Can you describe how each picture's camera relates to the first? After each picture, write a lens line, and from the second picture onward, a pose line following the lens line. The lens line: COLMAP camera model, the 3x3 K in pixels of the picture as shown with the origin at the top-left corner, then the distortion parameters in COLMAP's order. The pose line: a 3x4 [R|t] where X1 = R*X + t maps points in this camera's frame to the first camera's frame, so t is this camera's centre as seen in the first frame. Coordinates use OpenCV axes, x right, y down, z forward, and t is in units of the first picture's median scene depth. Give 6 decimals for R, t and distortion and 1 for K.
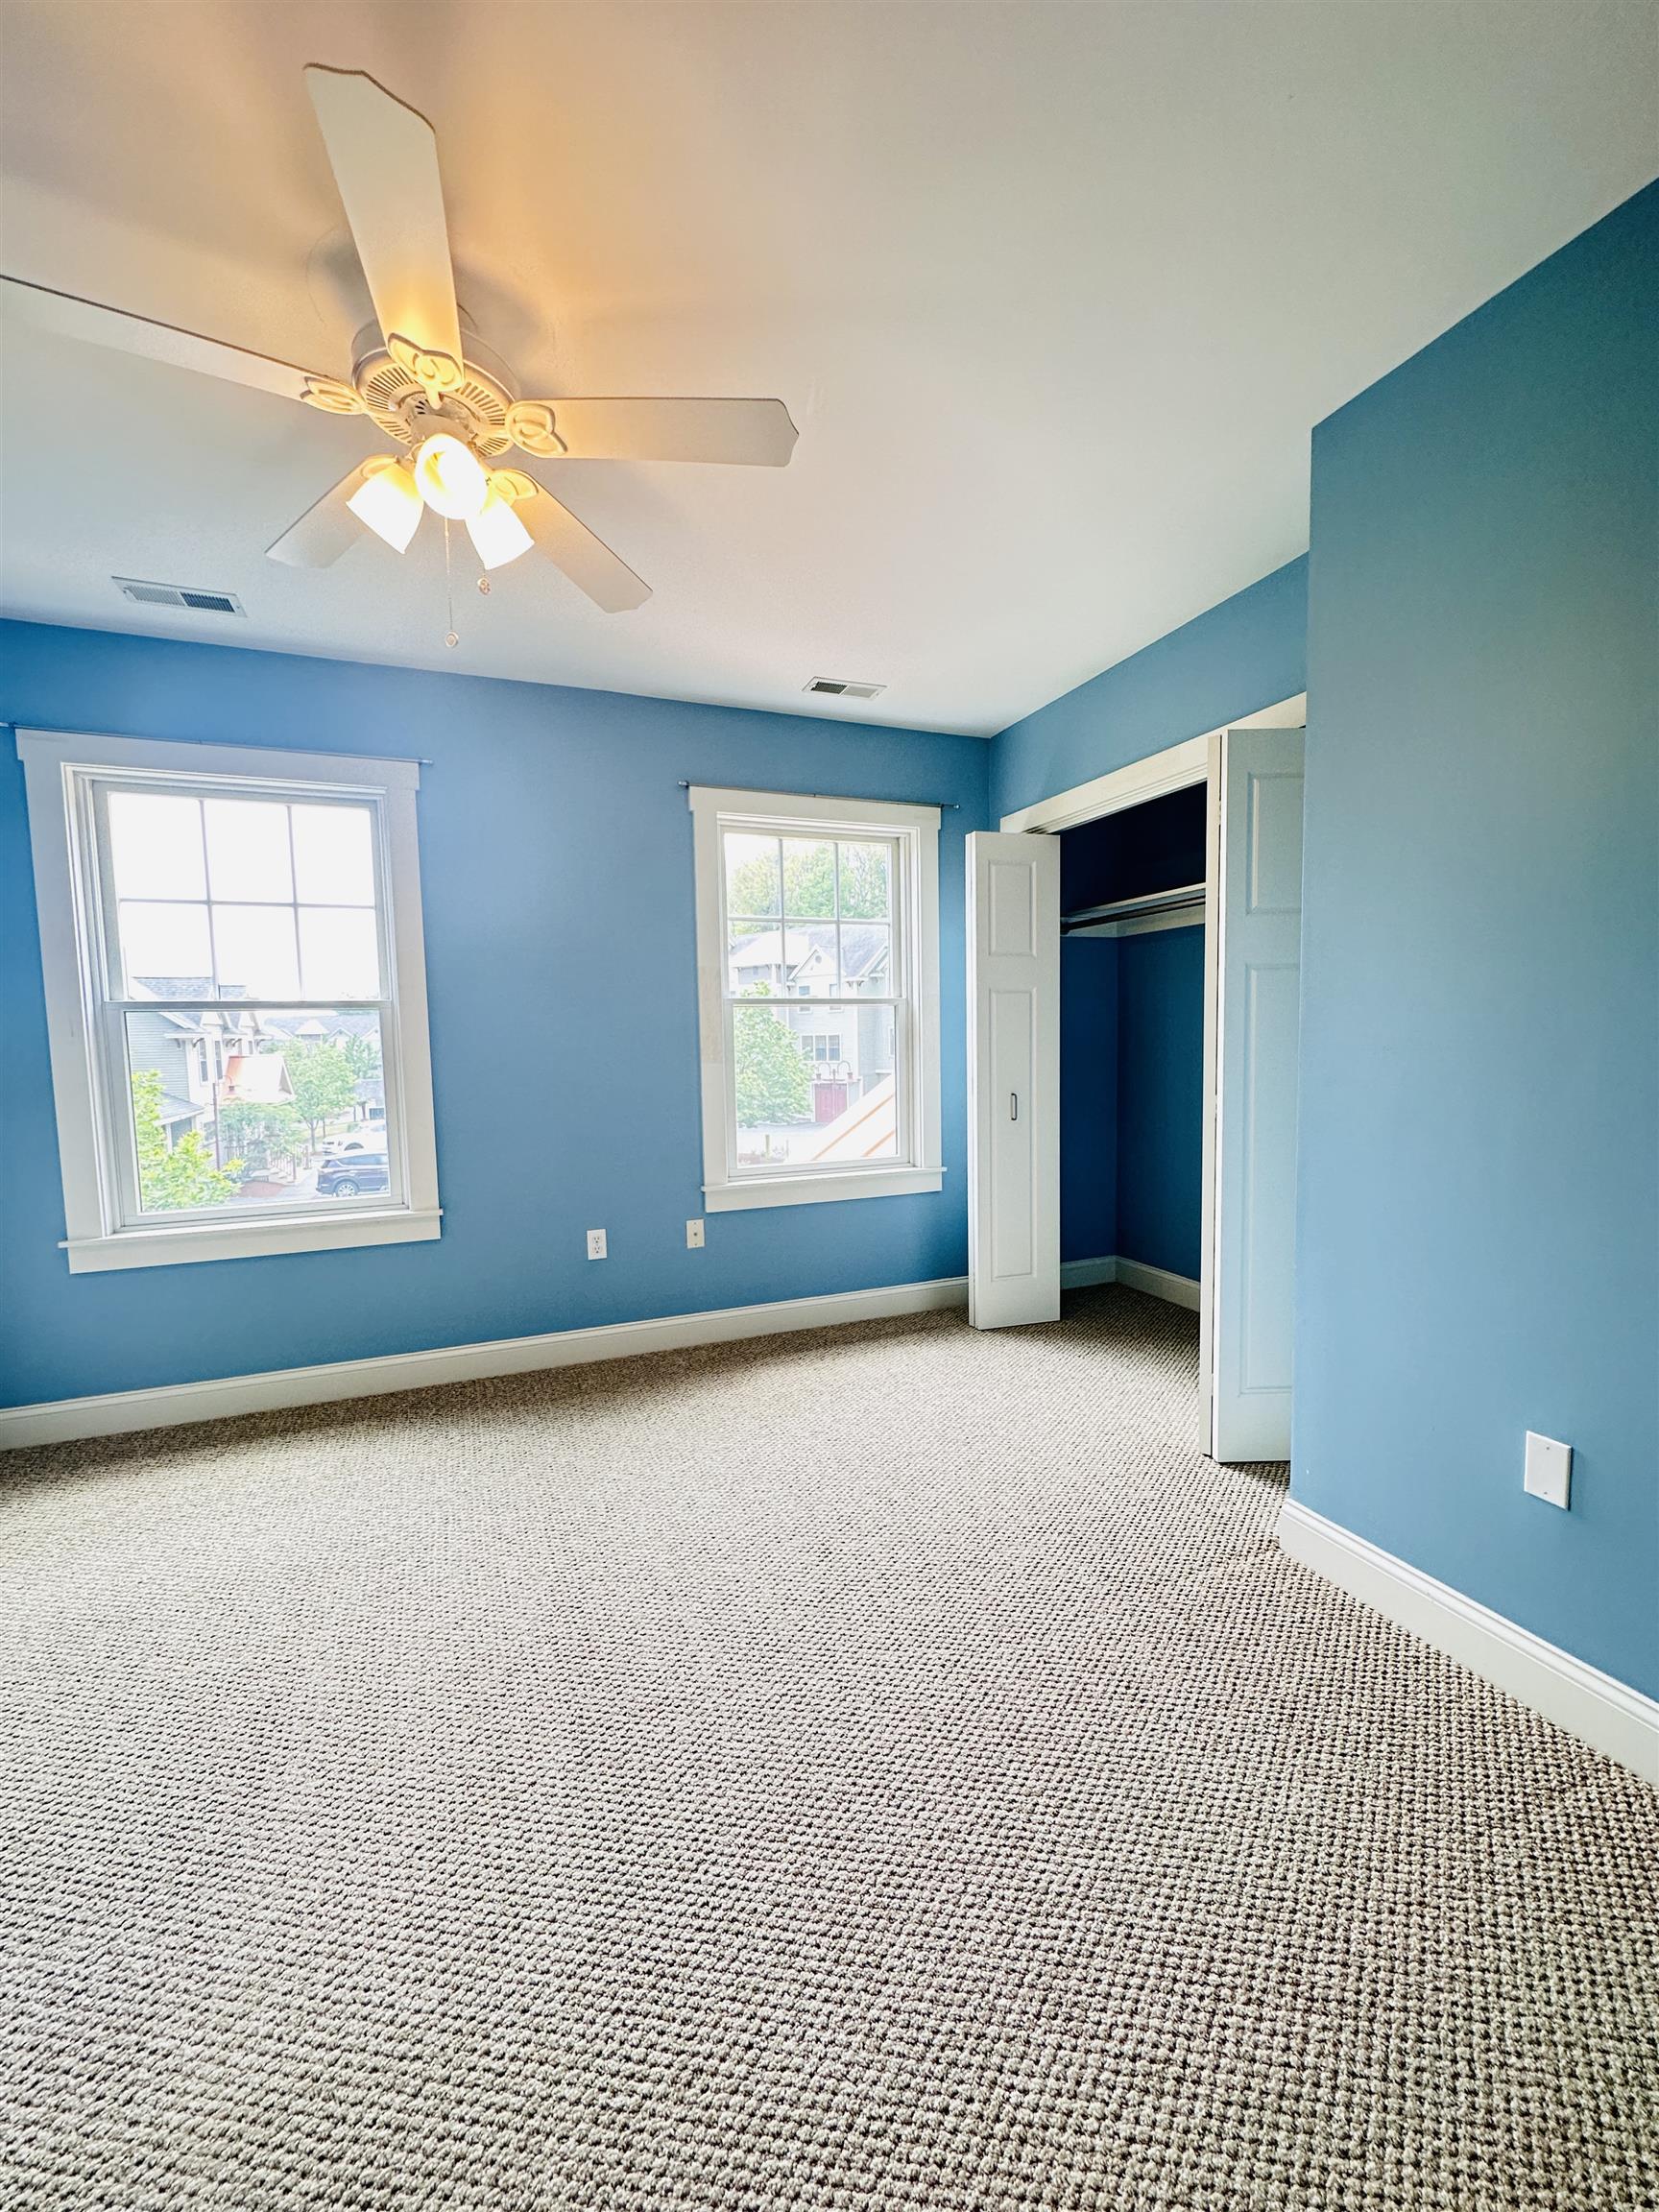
lens RADIAL K [[883.1, 0, 829.3], [0, 883.1, 1101.5], [0, 0, 1]] dist [-0.001810, -0.000068]
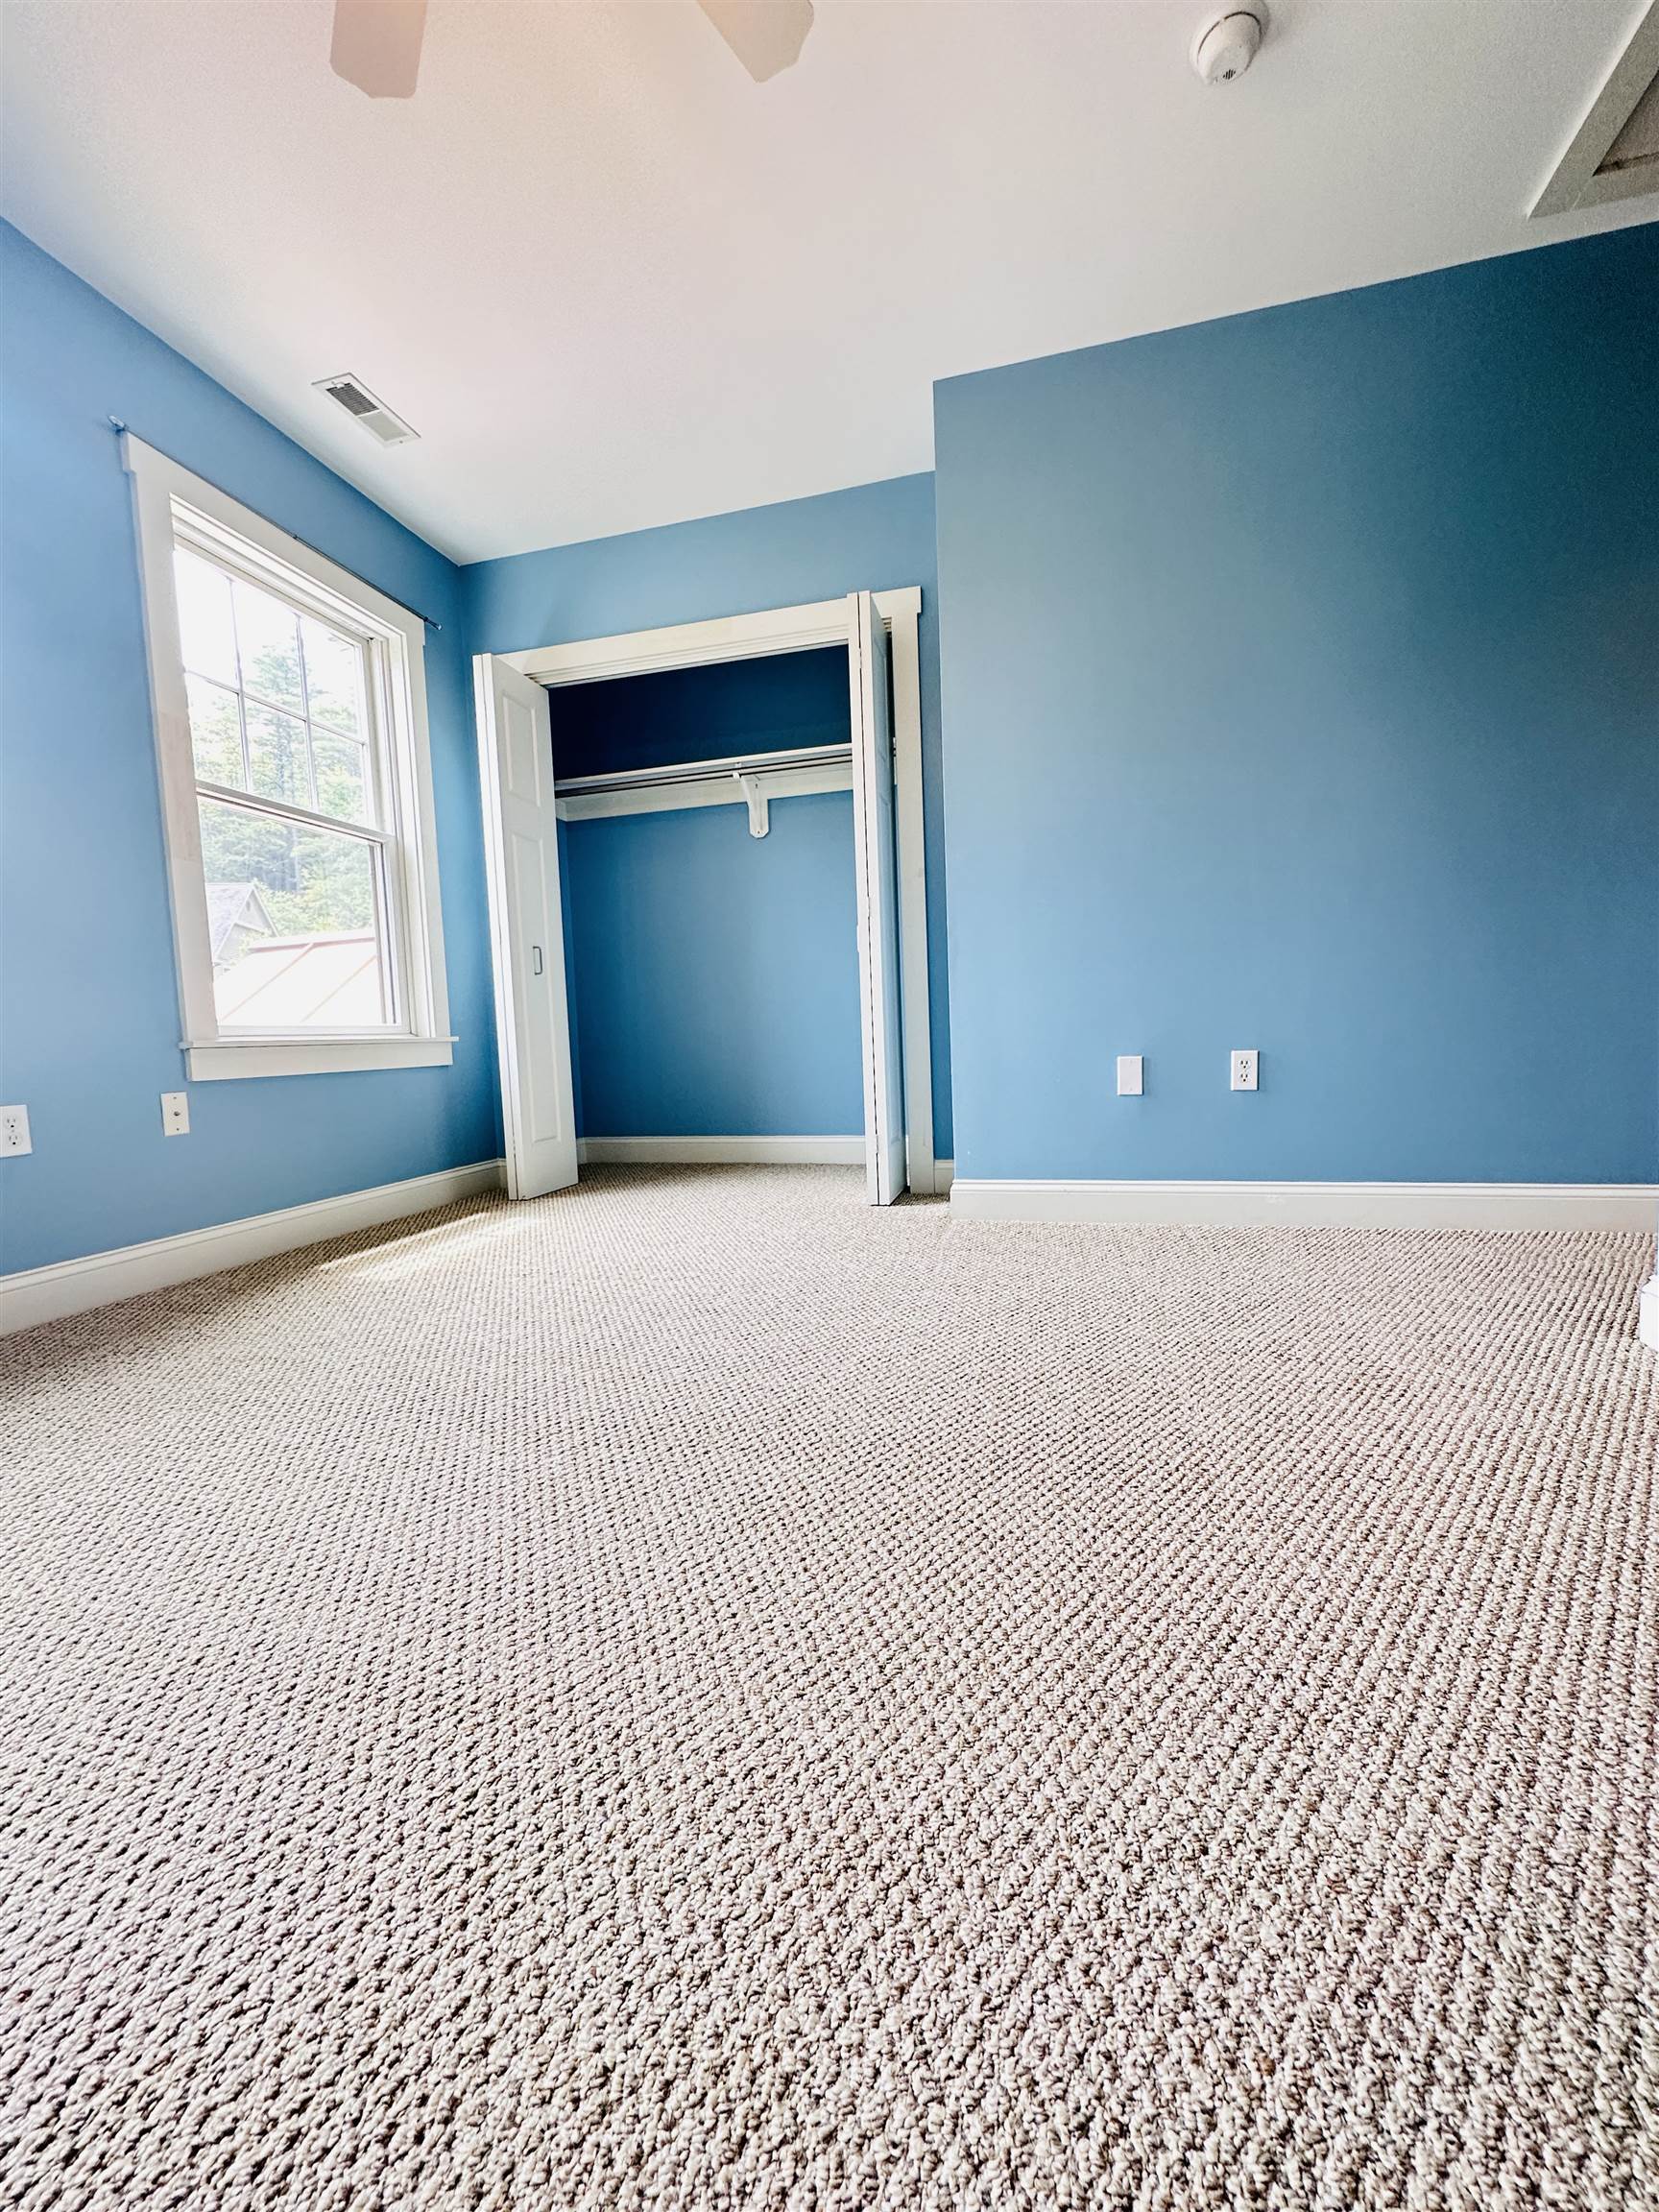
lens RADIAL K [[883.1, 0, 829.3], [0, 883.1, 1101.5], [0, 0, 1]] dist [-0.001810, -0.000068]
pose [[0.593367, -0.066307, 0.802197, -0.388180], [0.087508, 0.996008, 0.017599, 0.169598], [-0.800162, 0.059756, 0.596800, 0.199784]]
